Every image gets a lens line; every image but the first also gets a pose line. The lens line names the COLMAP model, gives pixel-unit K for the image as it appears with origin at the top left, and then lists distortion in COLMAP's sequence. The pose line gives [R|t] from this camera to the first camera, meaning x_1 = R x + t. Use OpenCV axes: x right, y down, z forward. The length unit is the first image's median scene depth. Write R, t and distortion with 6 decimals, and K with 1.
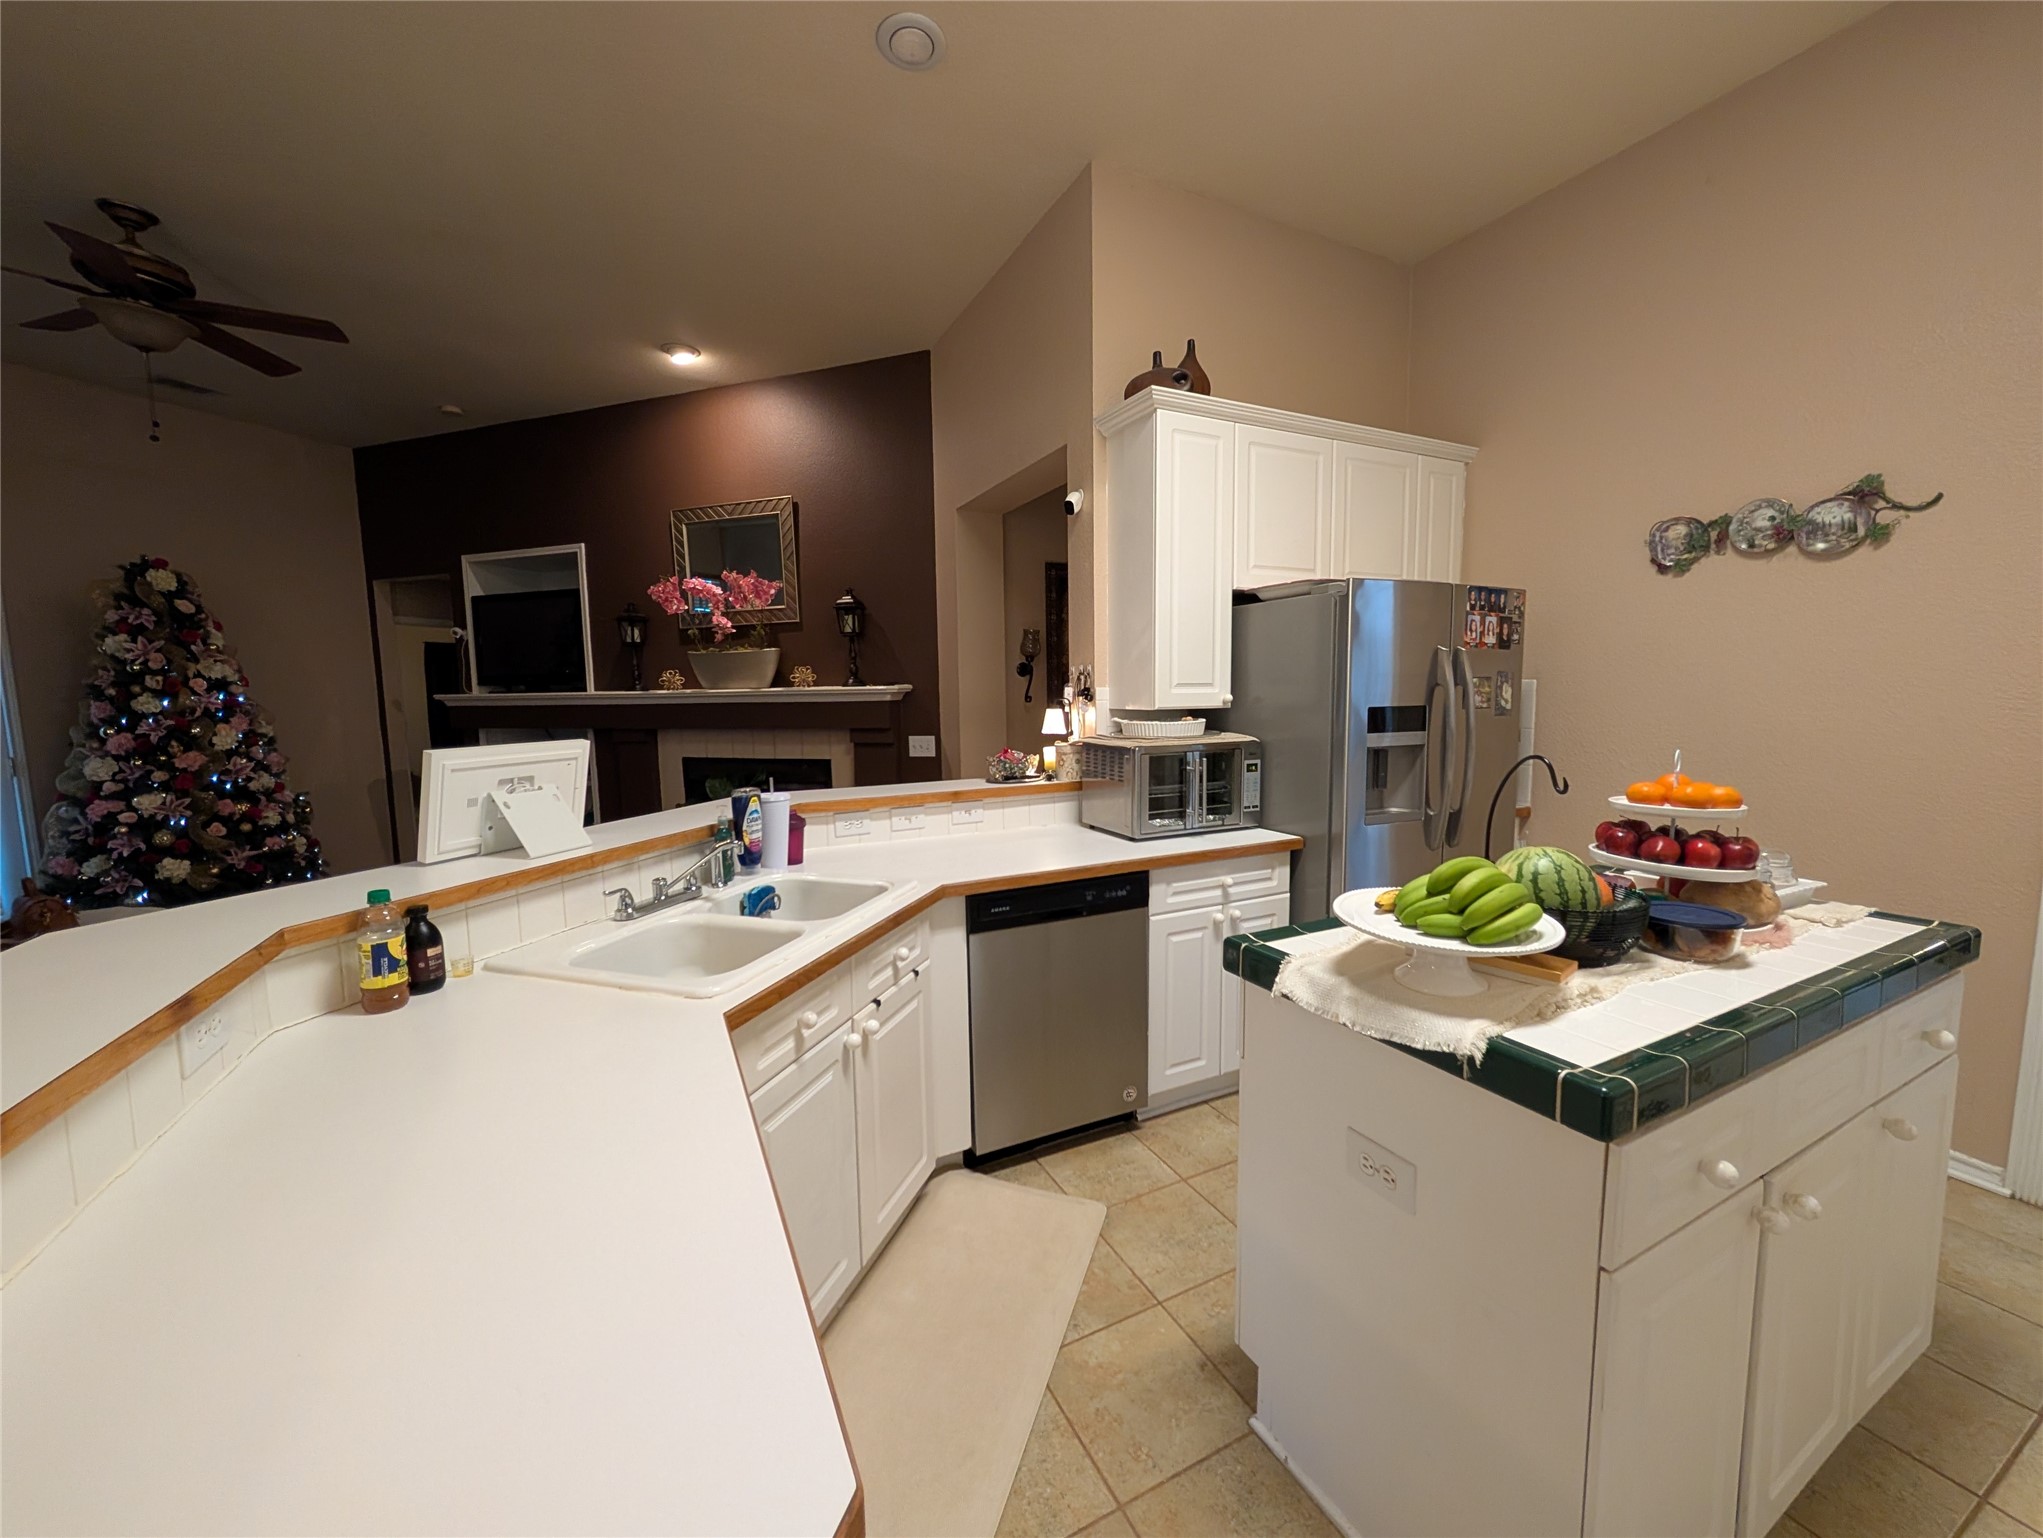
lens RADIAL K [[772.4, 0, 1019.6], [0, 772.4, 770.2], [0, 0, 1]] dist [0.000936, -0.000120]
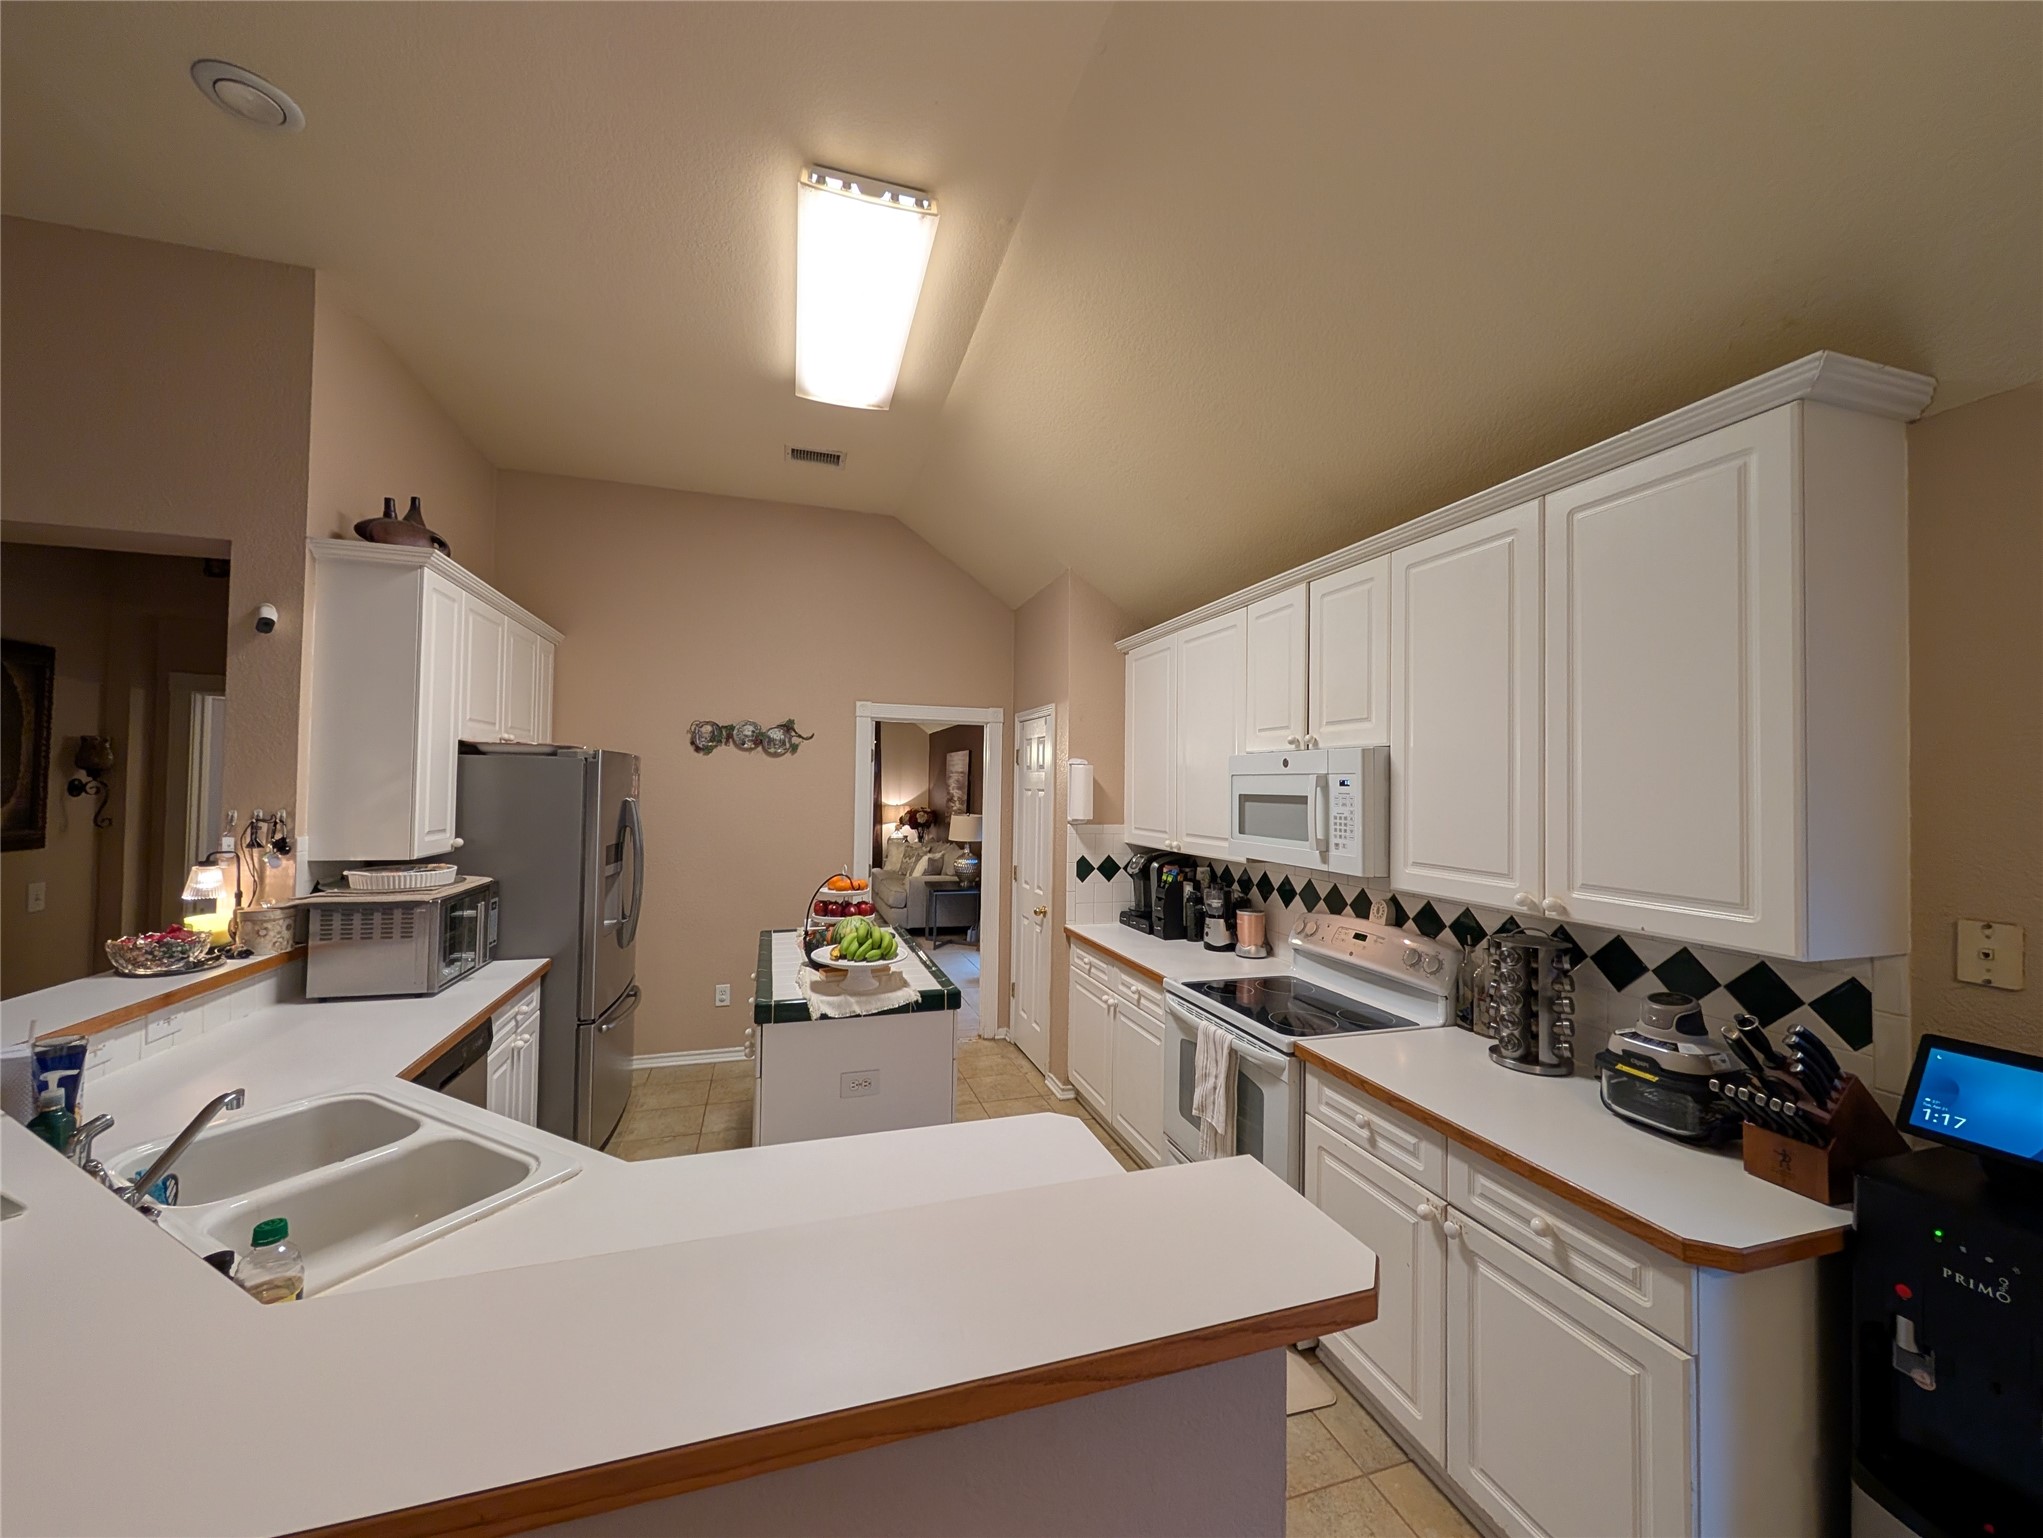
lens RADIAL K [[772.4, 0, 1010.2], [0, 772.4, 766.3], [0, 0, 1]] dist [0.000936, -0.000120]
pose [[0.164092, 0.039546, 0.985652, -0.680555], [0.083352, 0.995067, -0.053801, -0.080562], [-0.982917, 0.090984, 0.159986, 0.088554]]
